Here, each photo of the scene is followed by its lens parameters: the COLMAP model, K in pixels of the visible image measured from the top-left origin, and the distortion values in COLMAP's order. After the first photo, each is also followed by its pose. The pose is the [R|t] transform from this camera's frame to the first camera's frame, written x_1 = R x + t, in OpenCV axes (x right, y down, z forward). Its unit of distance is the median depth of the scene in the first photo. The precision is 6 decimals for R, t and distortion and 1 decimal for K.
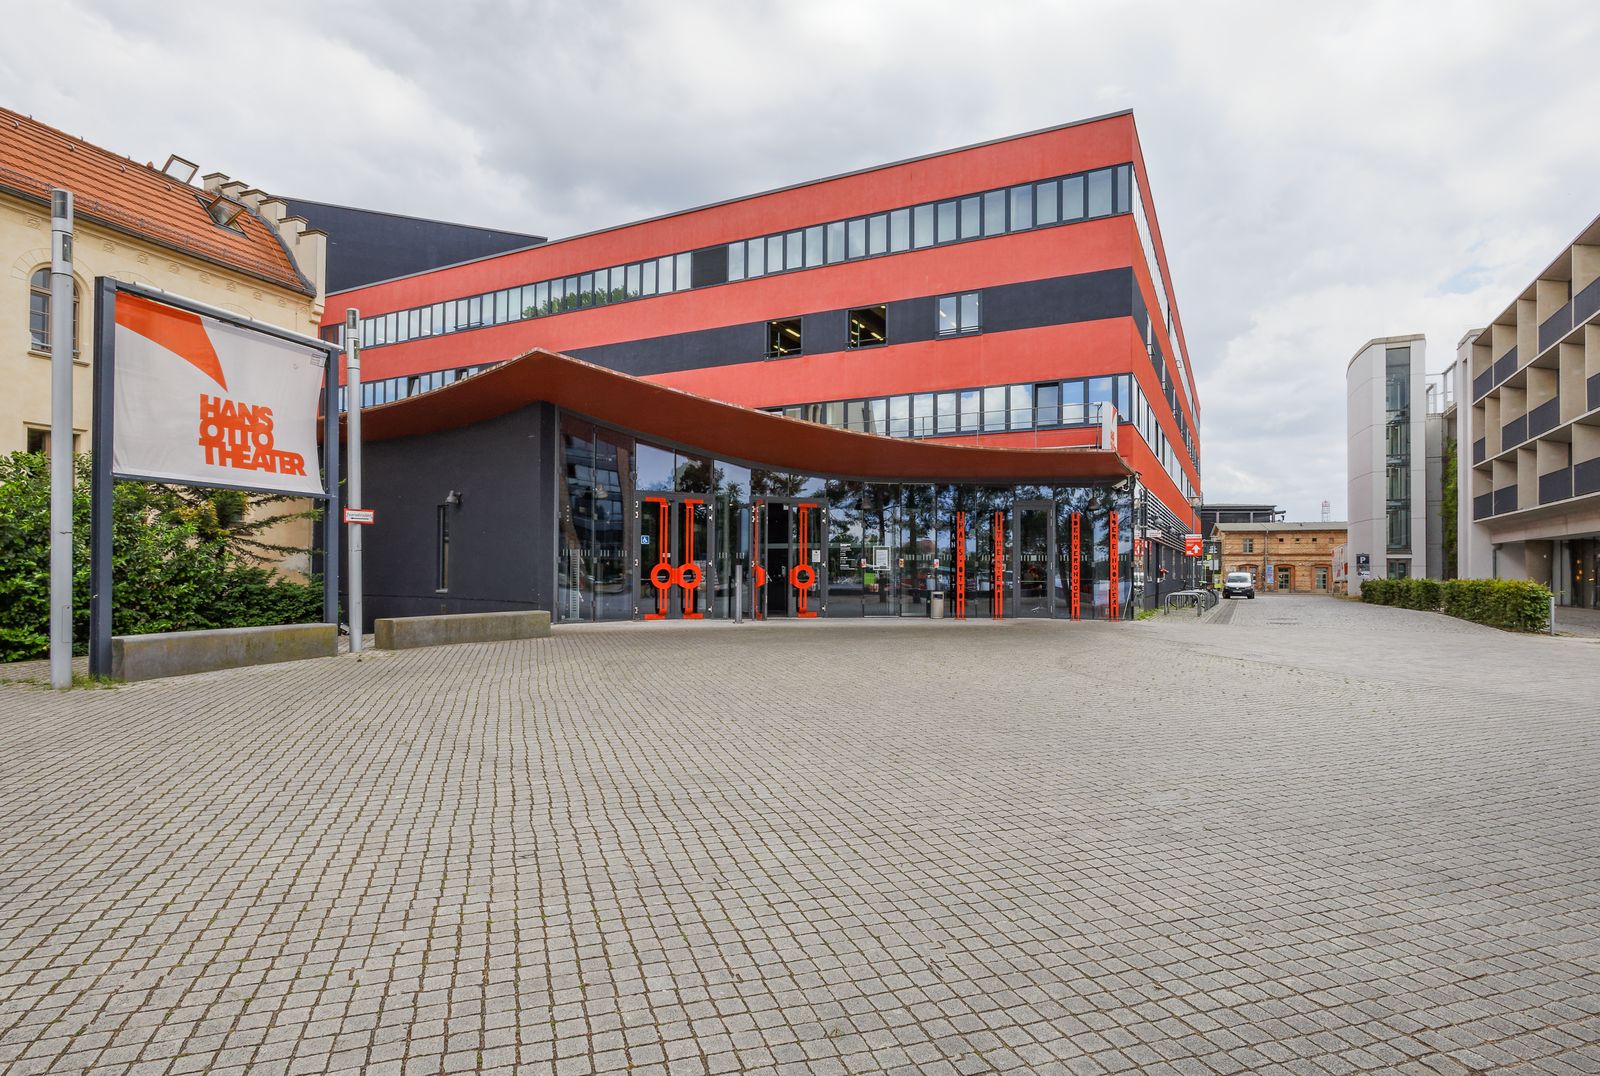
lens RADIAL K [[799.3, 0, 798.3], [0, 799.3, 574.3], [0, 0, 1]] dist [-0.004508, -0.000575]
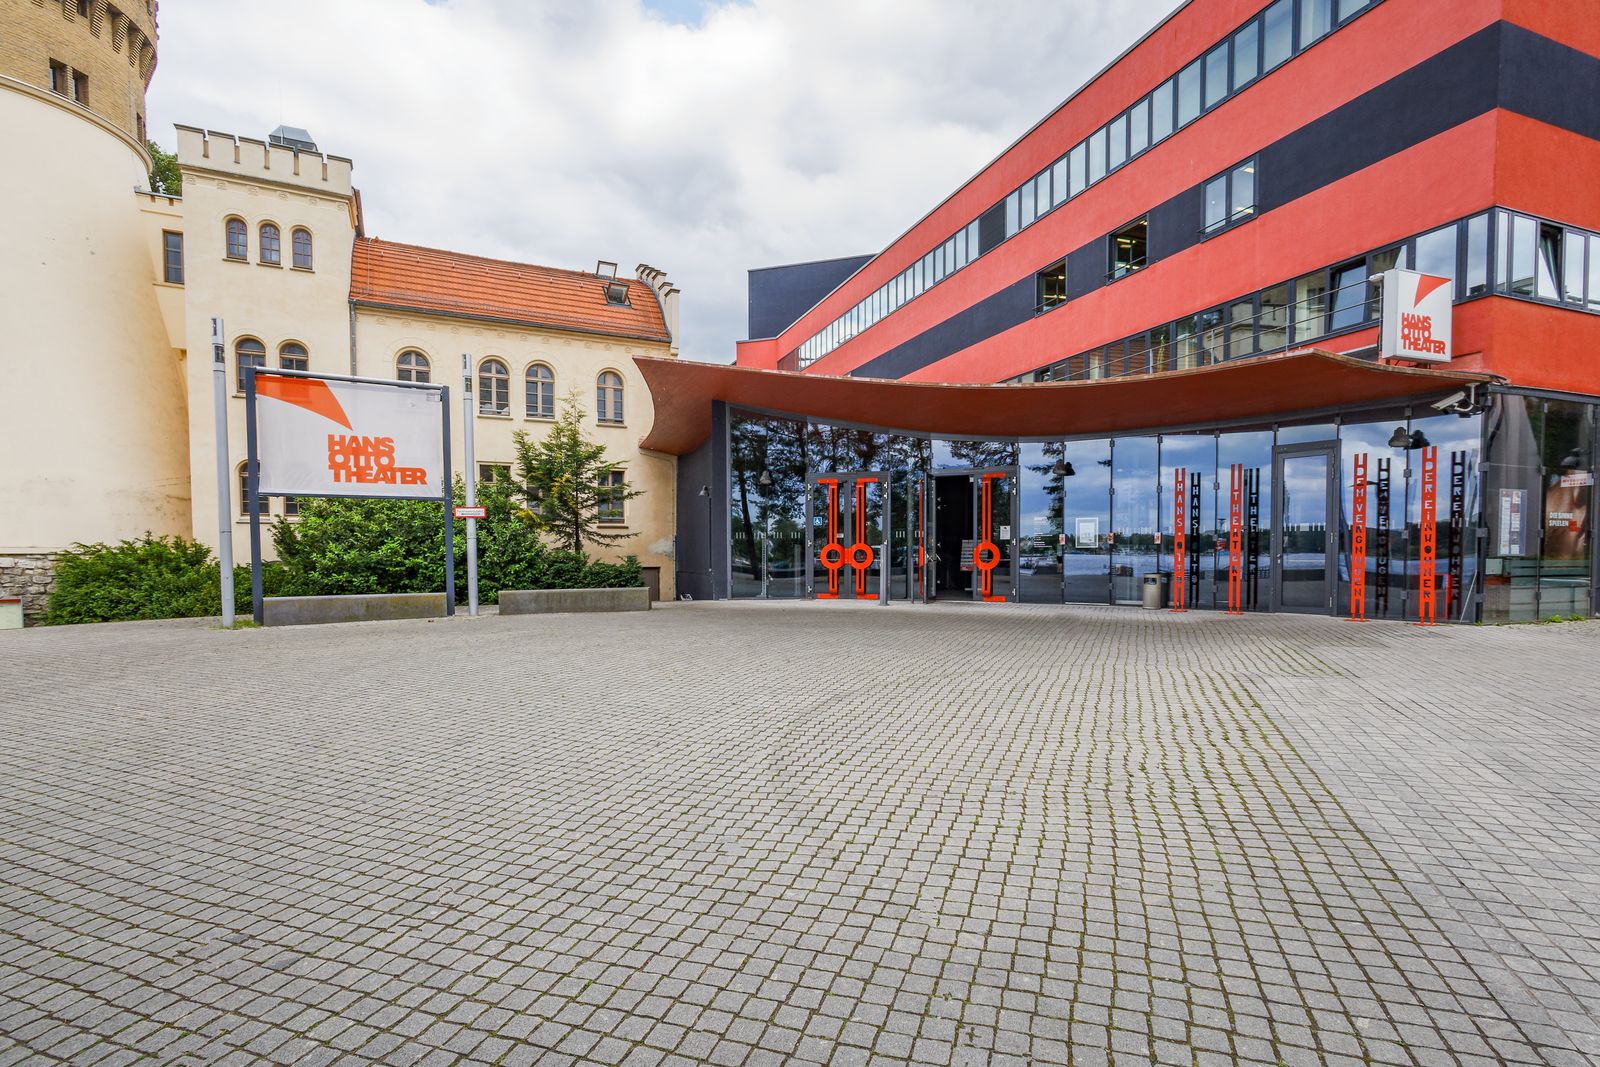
lens RADIAL K [[729.7, 0, 839.9], [0, 729.7, 584.3], [0, 0, 1]] dist [0.001841, 0.000536]
pose [[0.767843, 0.018637, -0.640367, 0.408963], [0.006392, 0.999304, 0.036748, 0.003172], [0.640607, -0.032310, 0.767189, 0.273913]]
